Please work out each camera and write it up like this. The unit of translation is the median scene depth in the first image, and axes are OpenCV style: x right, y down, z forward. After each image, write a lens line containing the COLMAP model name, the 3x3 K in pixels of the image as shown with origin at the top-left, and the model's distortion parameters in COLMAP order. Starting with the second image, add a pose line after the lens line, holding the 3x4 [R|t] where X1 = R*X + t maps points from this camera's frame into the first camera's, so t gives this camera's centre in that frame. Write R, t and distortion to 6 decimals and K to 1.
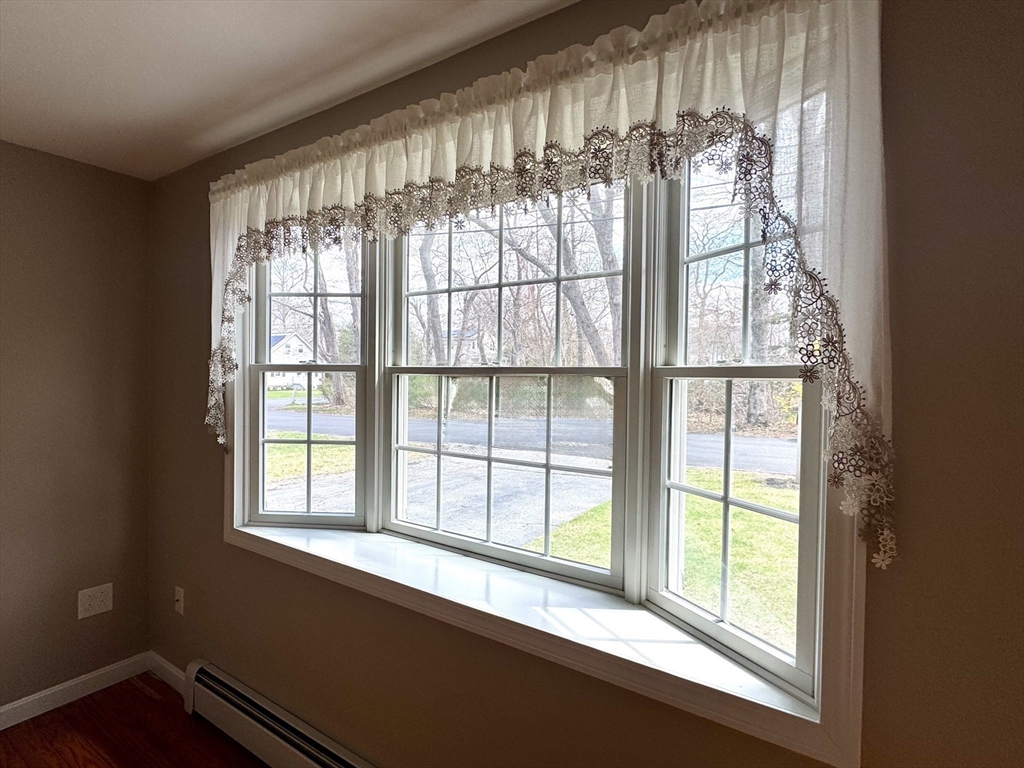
lens RADIAL K [[525.4, 0, 509.3], [0, 525.4, 383.6], [0, 0, 1]] dist [-0.002128, -0.000408]
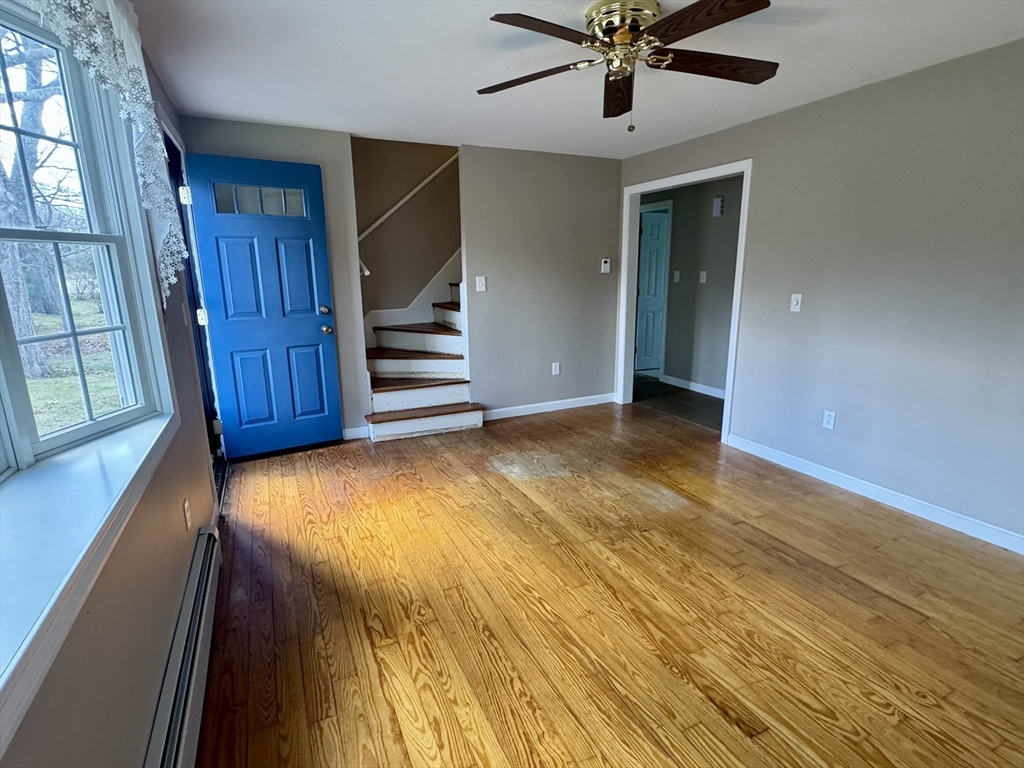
lens RADIAL K [[517.0, 0, 511.4], [0, 517.0, 381.4], [0, 0, 1]] dist [-0.001580, -0.000155]
pose [[-0.862572, -0.114014, 0.492921, -0.795733], [0.008080, 0.971049, 0.238746, 0.020114], [-0.505870, 0.209918, -0.836678, 1.012698]]
